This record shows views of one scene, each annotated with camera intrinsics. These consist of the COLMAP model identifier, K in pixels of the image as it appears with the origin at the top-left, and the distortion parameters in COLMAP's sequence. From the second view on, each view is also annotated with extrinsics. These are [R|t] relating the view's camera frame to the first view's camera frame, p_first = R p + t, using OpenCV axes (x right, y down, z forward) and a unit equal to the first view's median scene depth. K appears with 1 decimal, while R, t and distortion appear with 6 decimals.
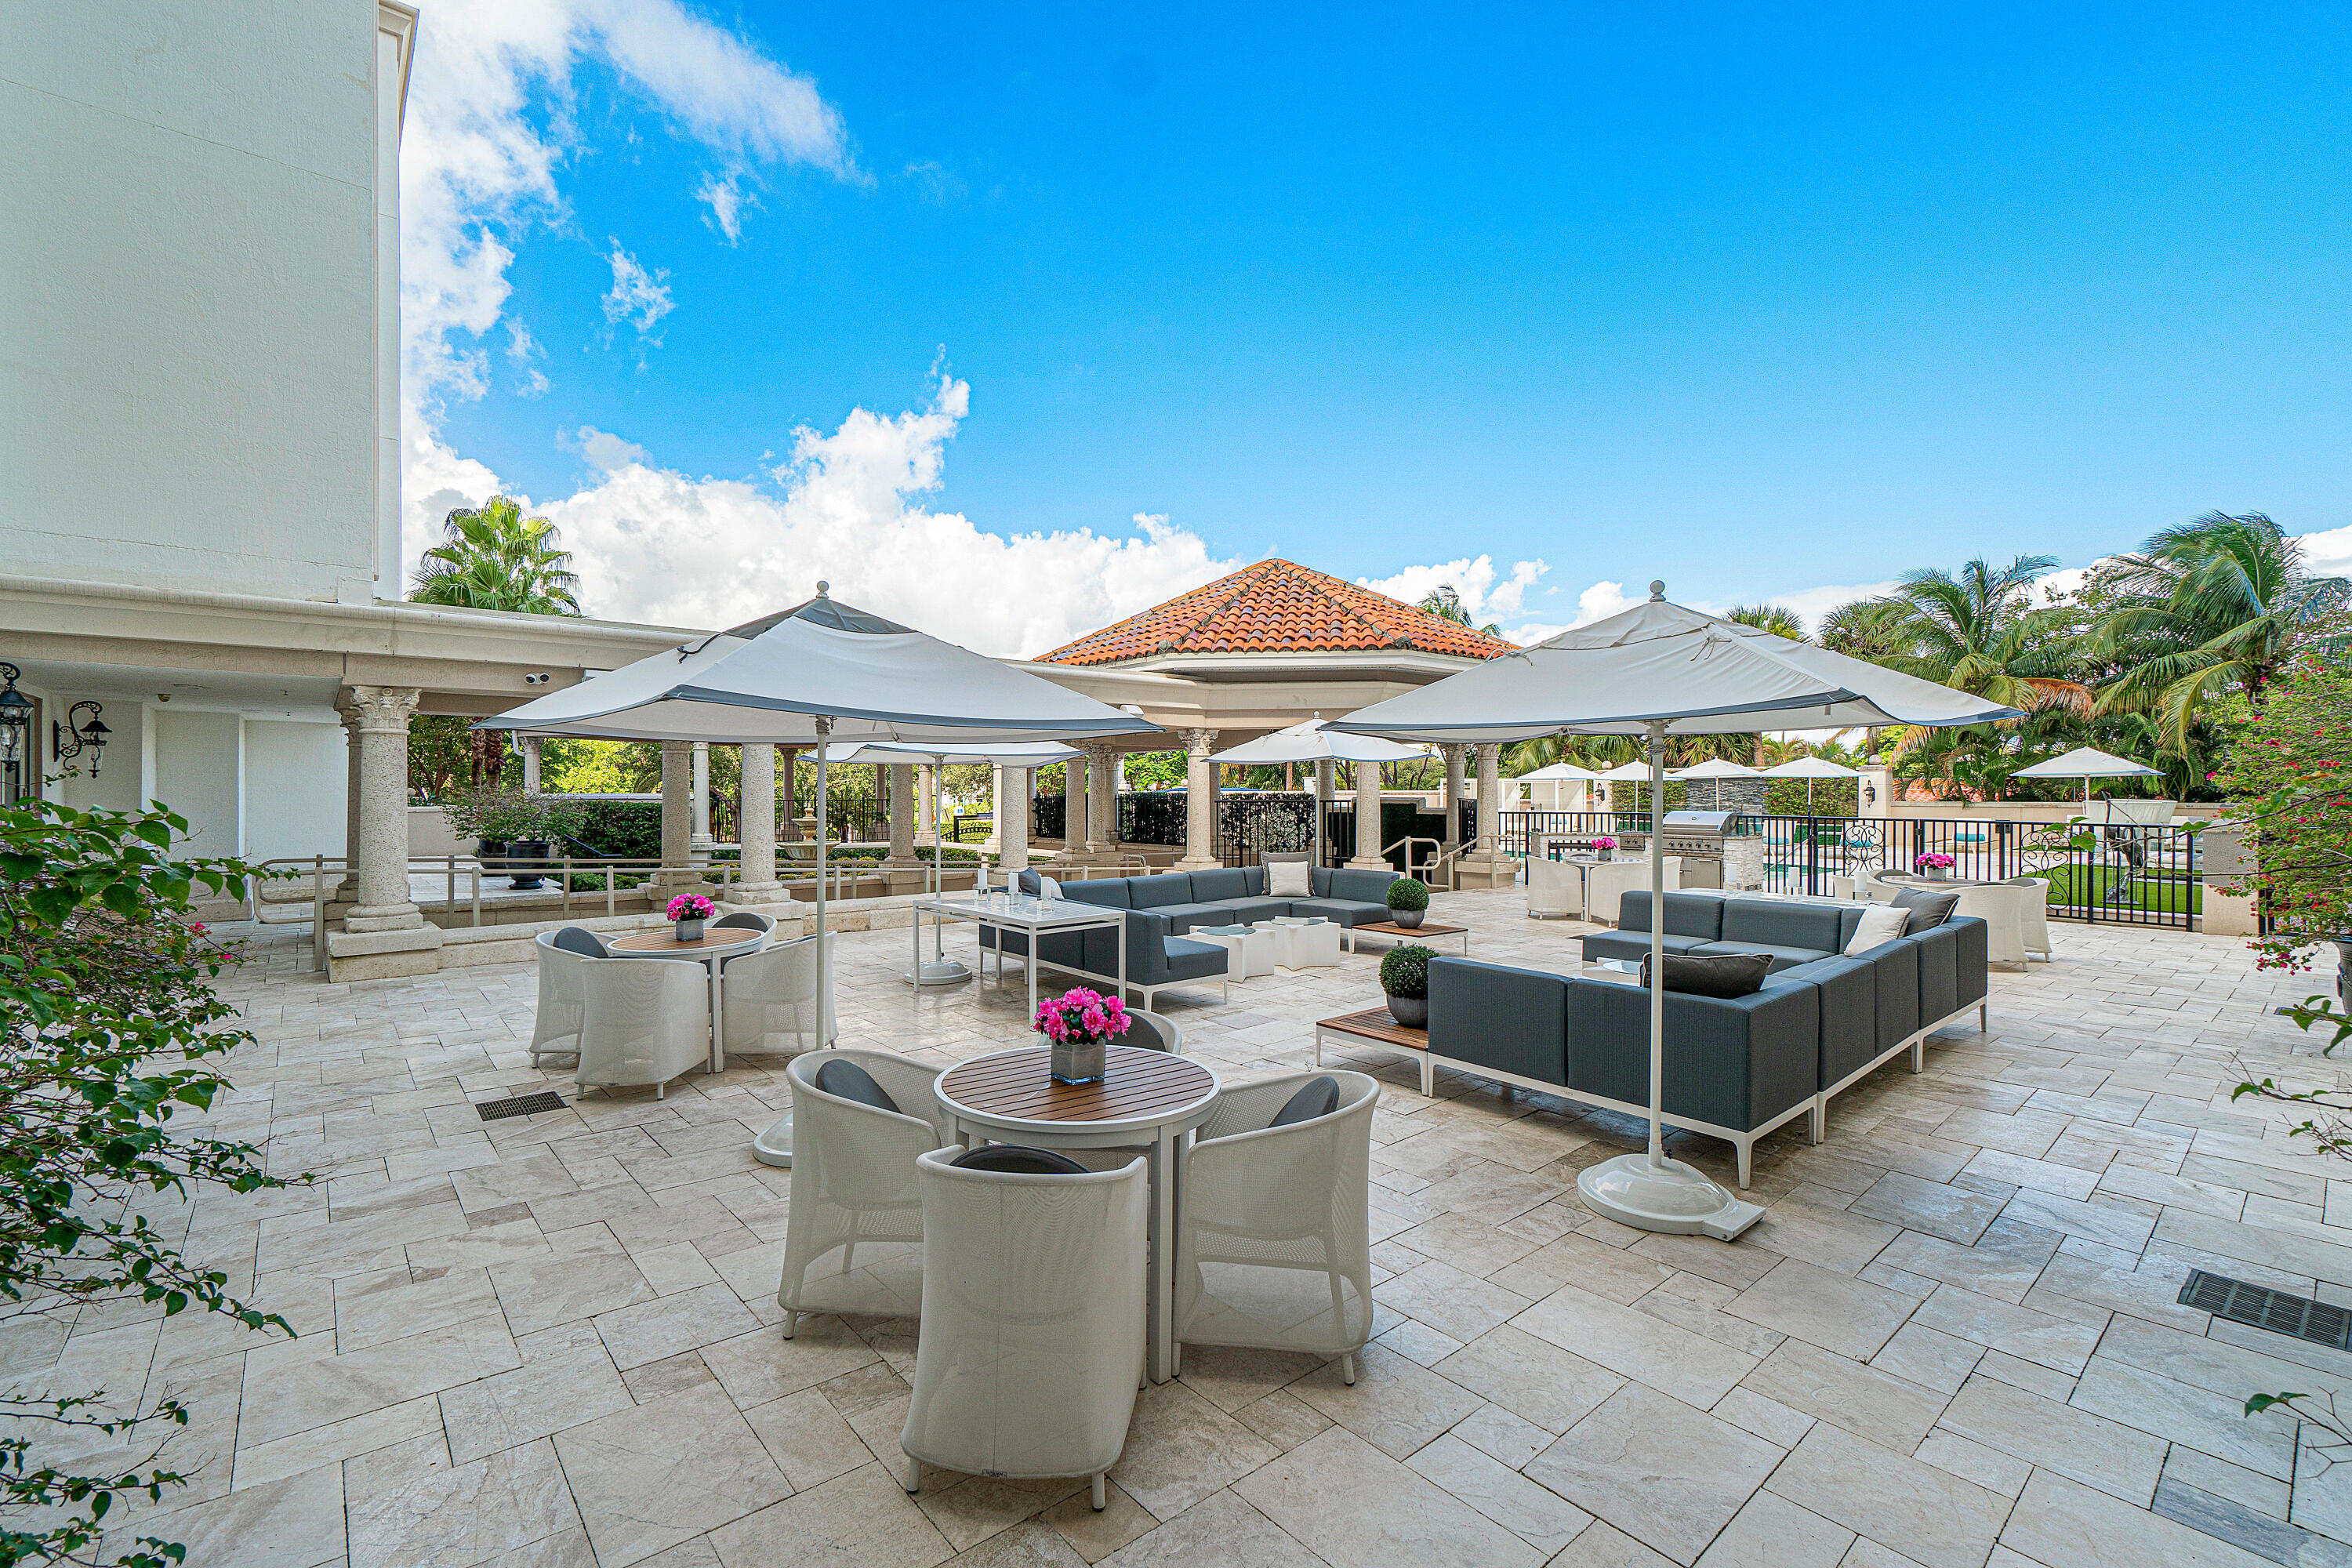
lens RADIAL K [[1017.3, 0, 1176.9], [0, 1017.3, 785.9], [0, 0, 1]] dist [0.003202, 0.000432]
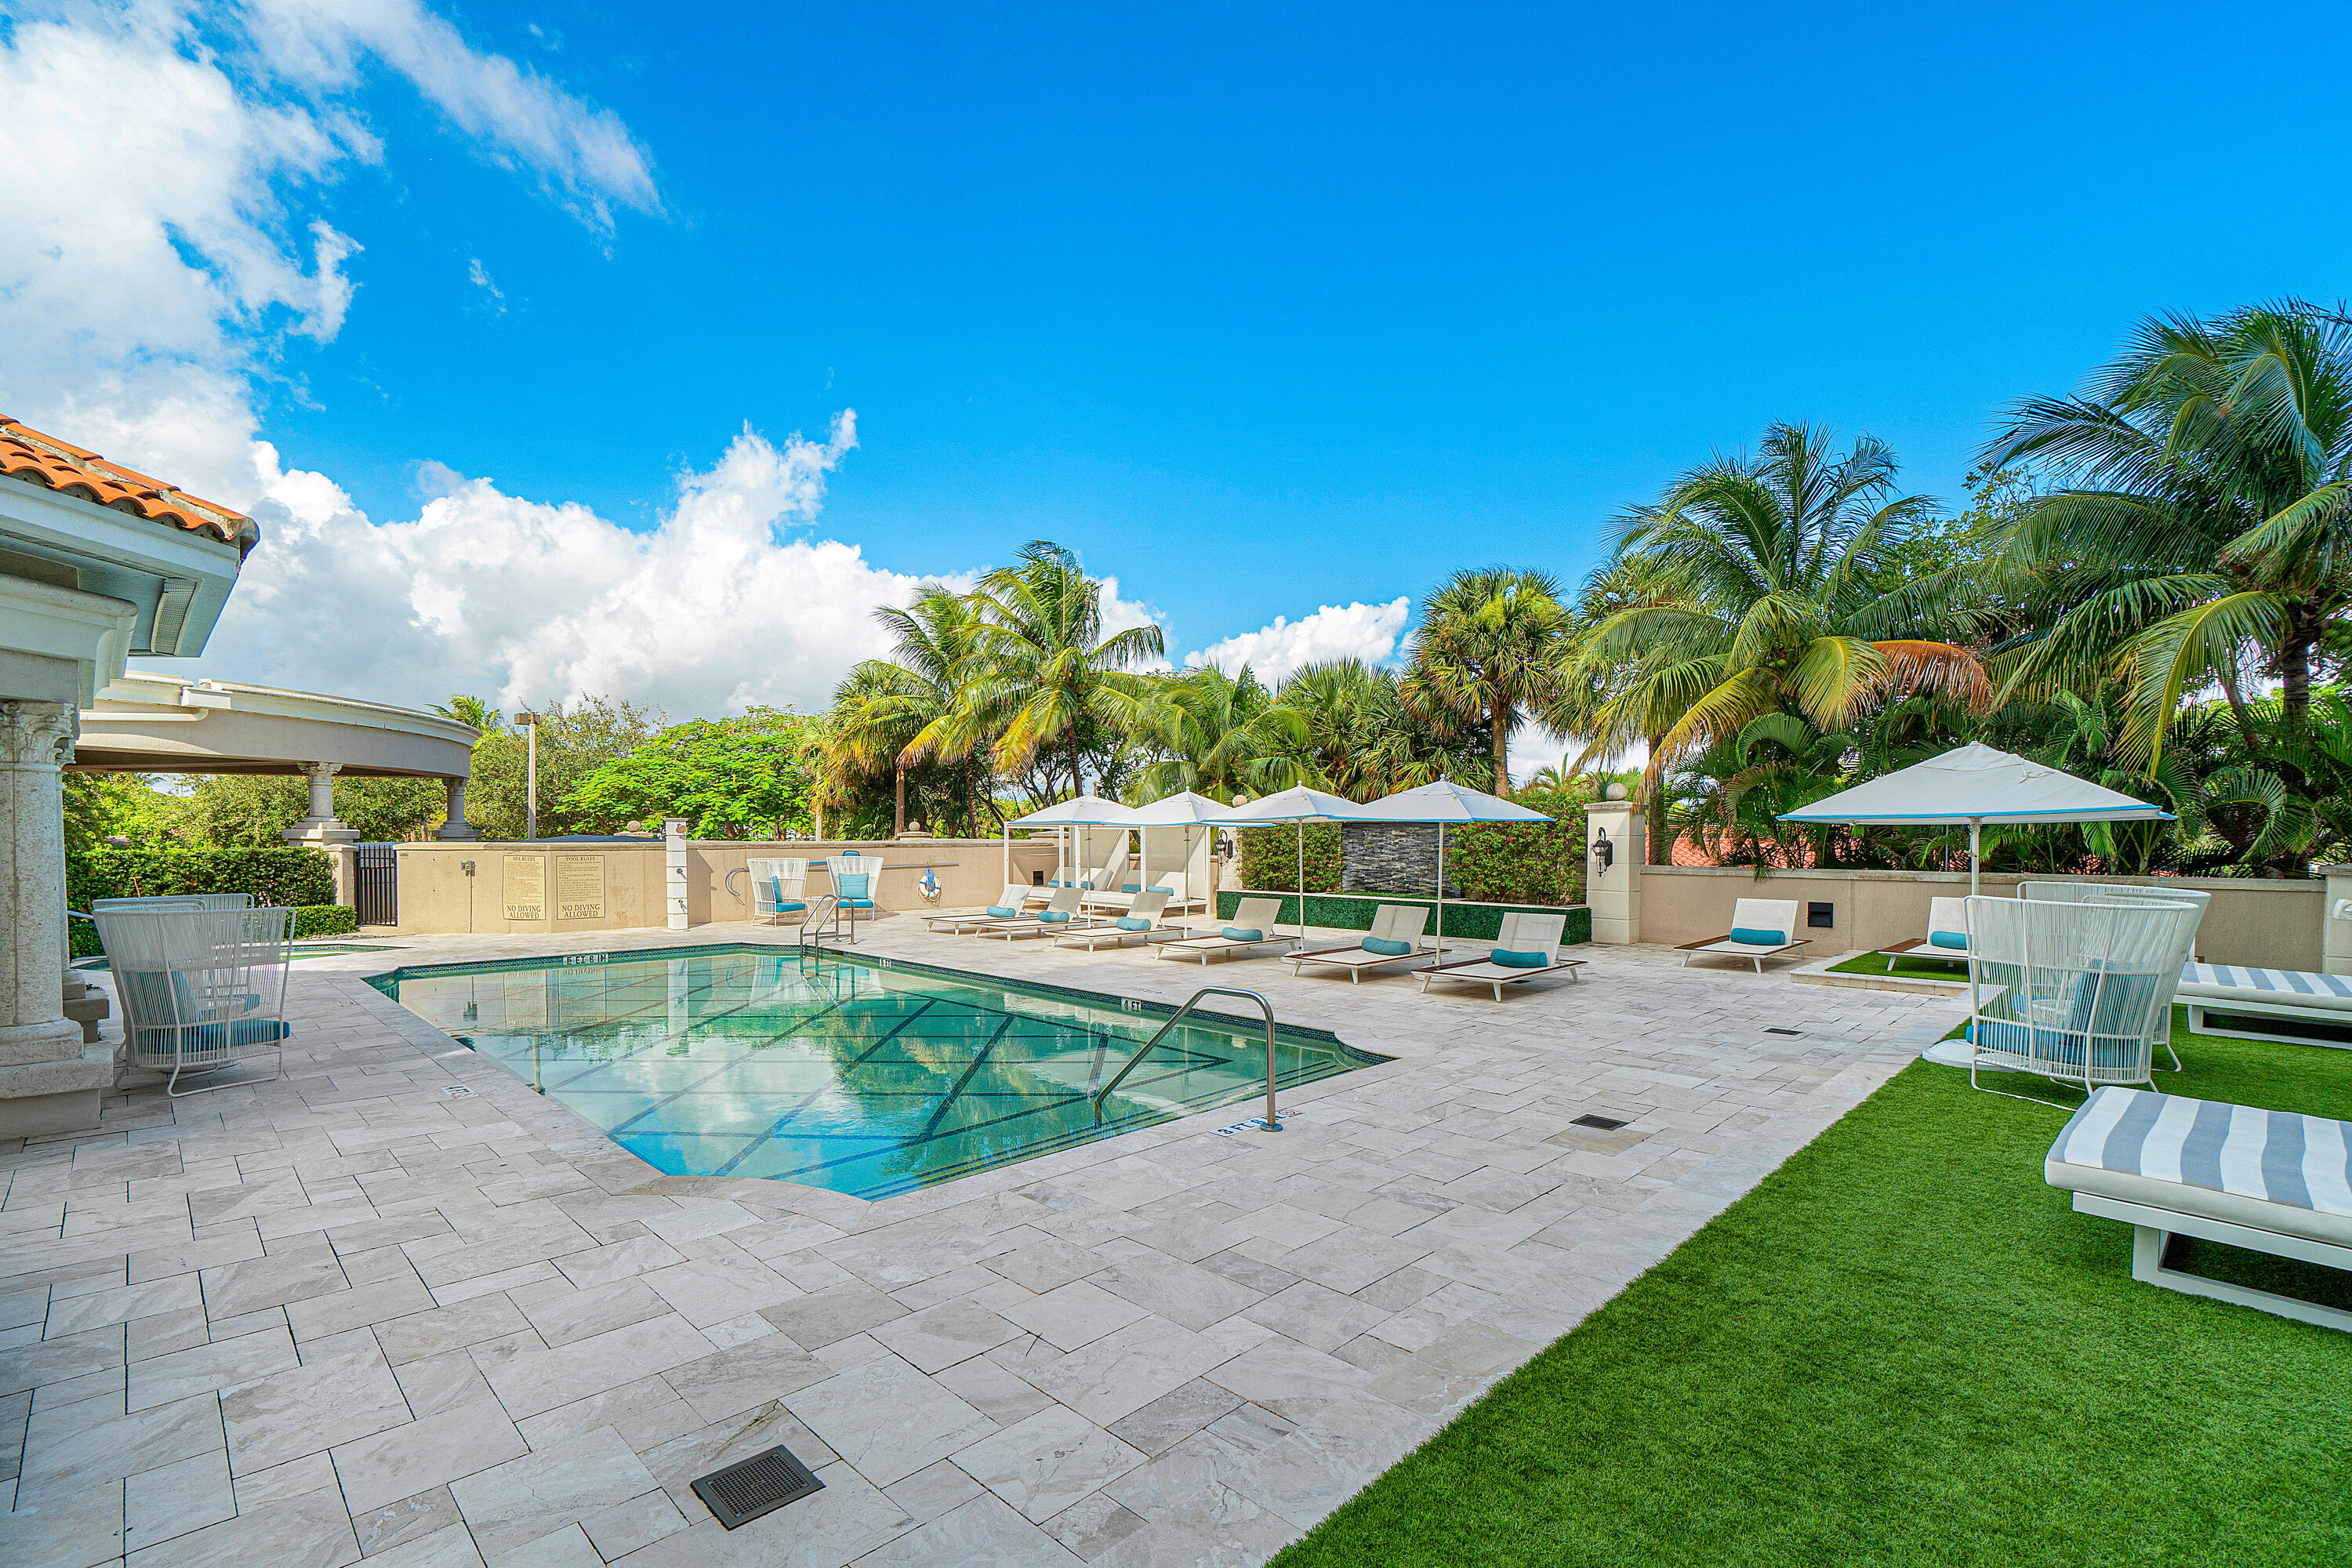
lens RADIAL K [[1017.3, 0, 1145.9], [0, 1017.3, 836.7], [0, 0, 1]] dist [0.003202, 0.000432]
pose [[0.998822, 0.001680, 0.048488, 0.417943], [-0.001943, 0.999984, 0.005380, -0.003107], [-0.048478, -0.005468, 0.998809, 0.471036]]
